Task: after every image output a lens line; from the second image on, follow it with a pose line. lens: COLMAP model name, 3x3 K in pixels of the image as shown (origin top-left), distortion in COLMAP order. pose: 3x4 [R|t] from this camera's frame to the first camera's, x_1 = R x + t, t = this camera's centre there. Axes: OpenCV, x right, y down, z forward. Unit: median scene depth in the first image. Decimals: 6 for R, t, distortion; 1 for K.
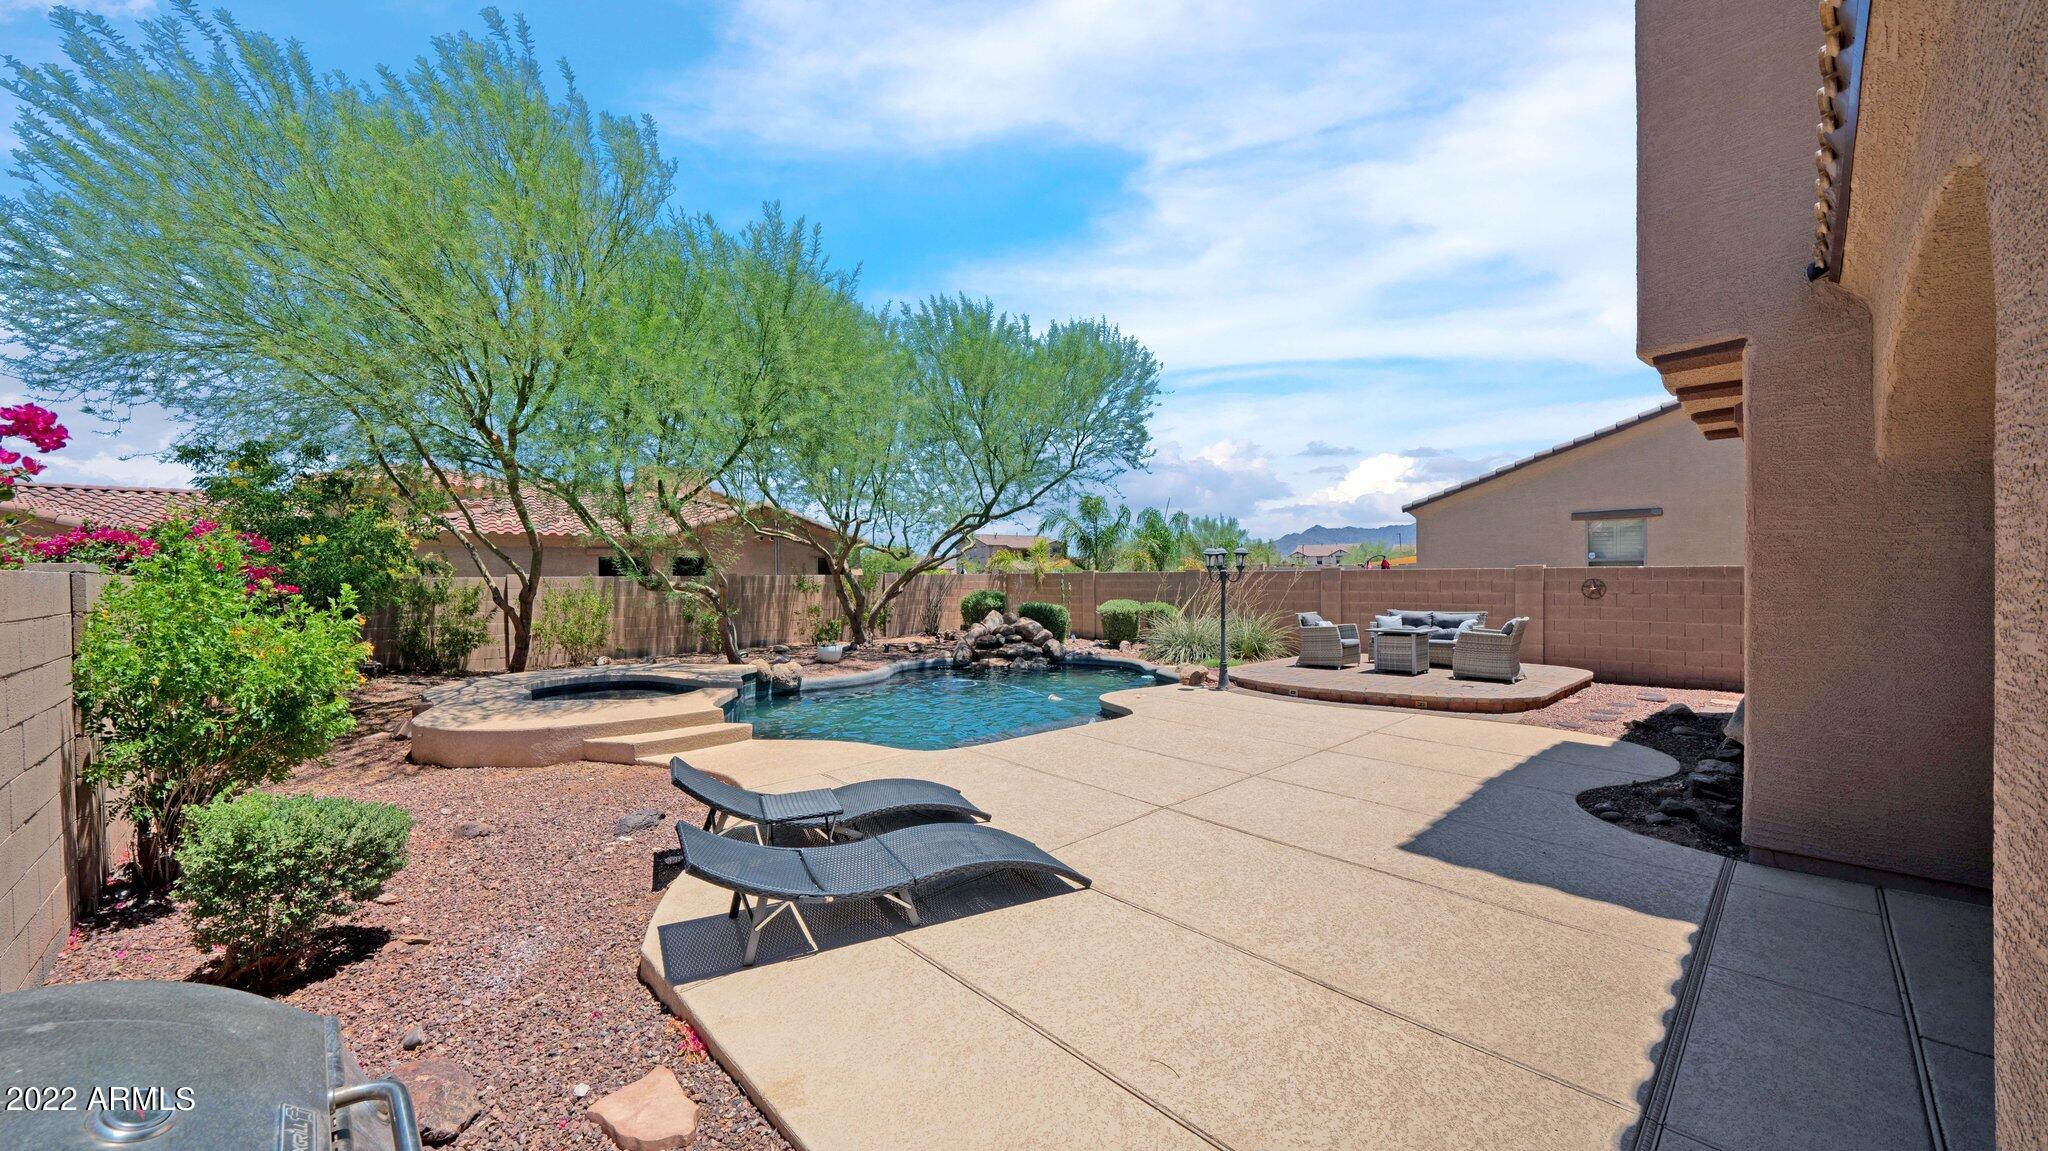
lens RADIAL K [[764.3, 0, 1017.4], [0, 764.3, 588.8], [0, 0, 1]] dist [-0.001251, -0.000077]
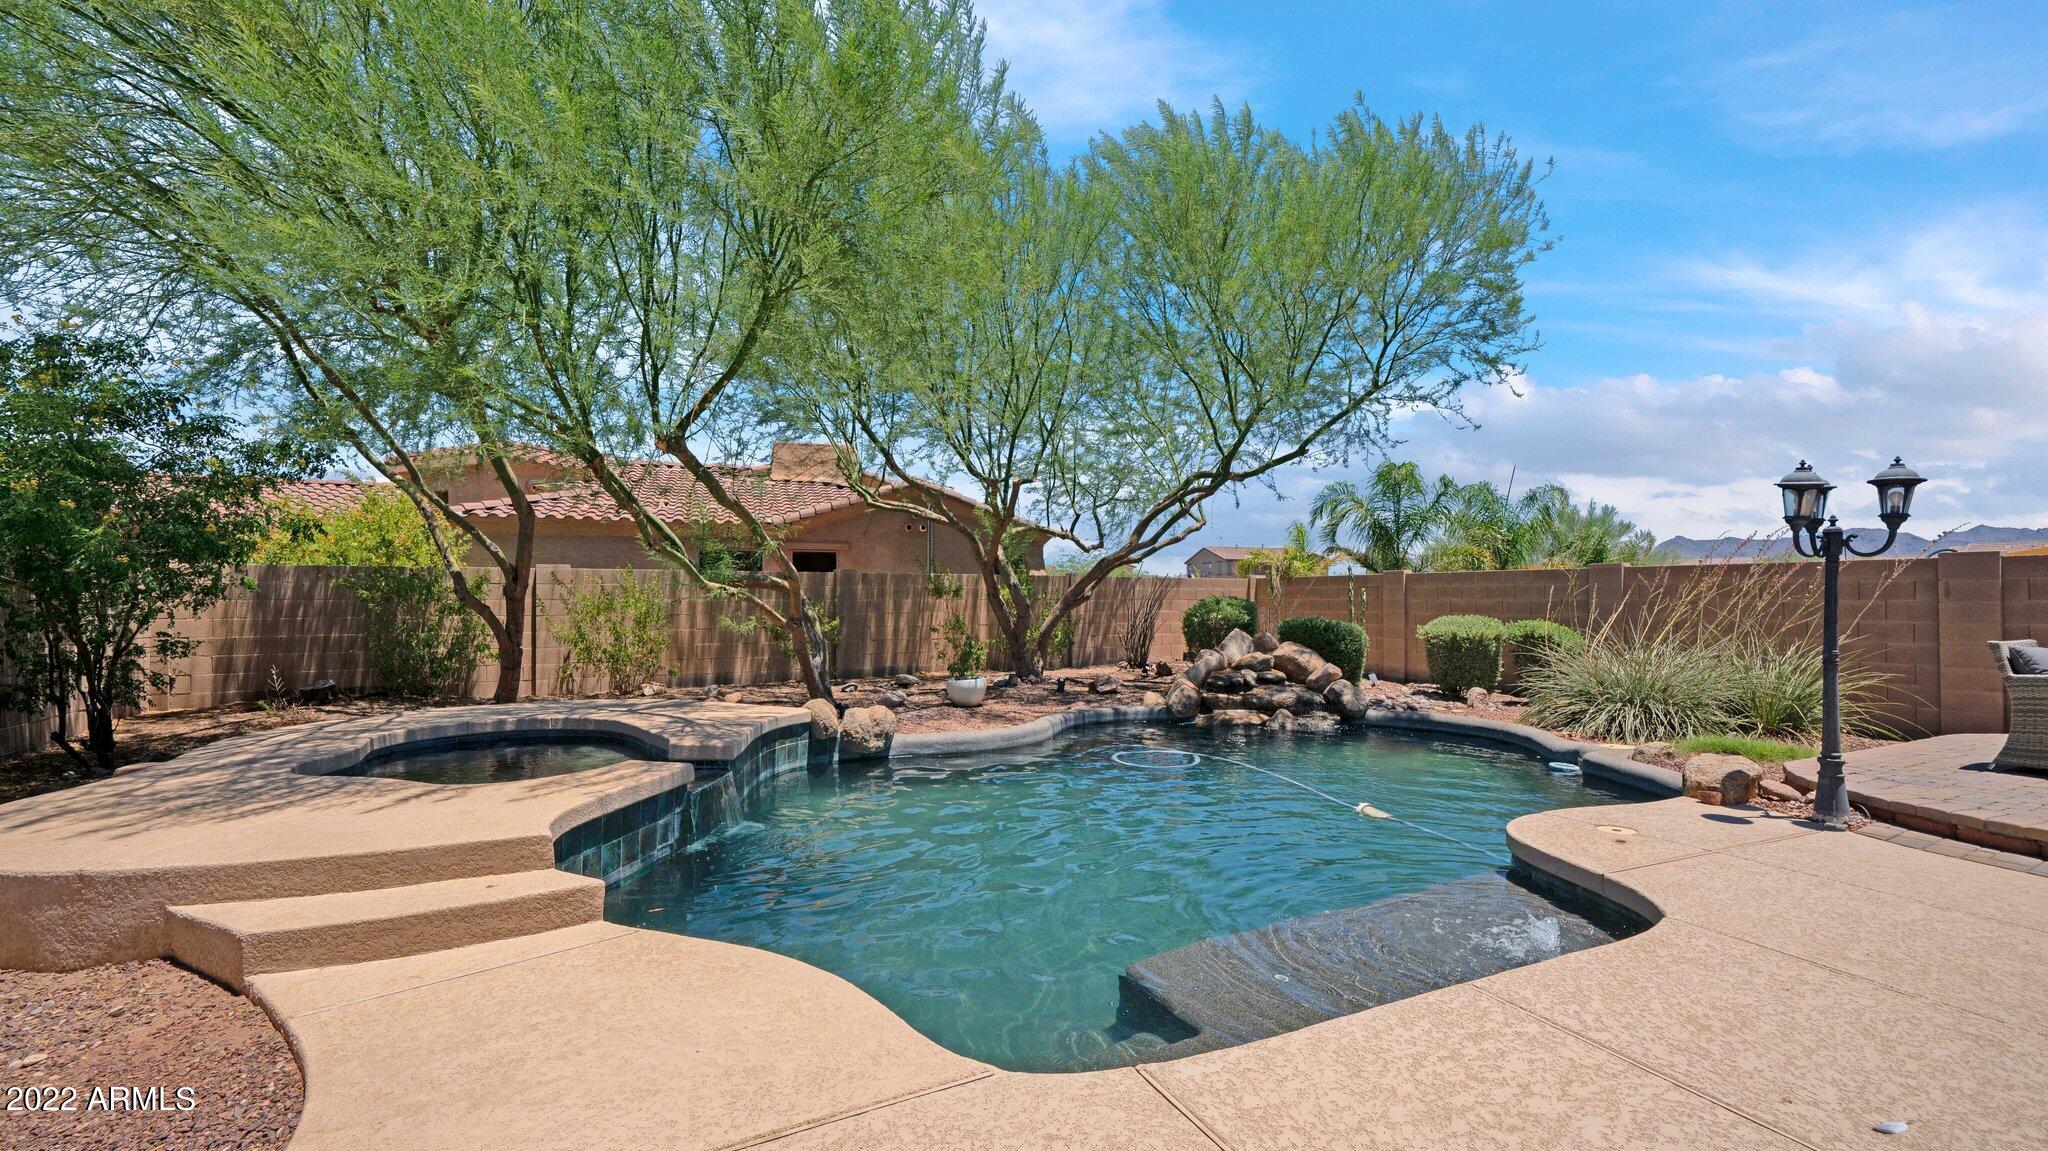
lens RADIAL K [[846.6, 0, 1017.1], [0, 846.6, 579.0], [0, 0, 1]] dist [0.002313, 0.000727]
pose [[0.962476, 0.003262, -0.271348, -0.016072], [-0.014249, 0.999156, -0.038531, 0.017775], [0.270993, 0.040951, 0.961710, 0.314392]]
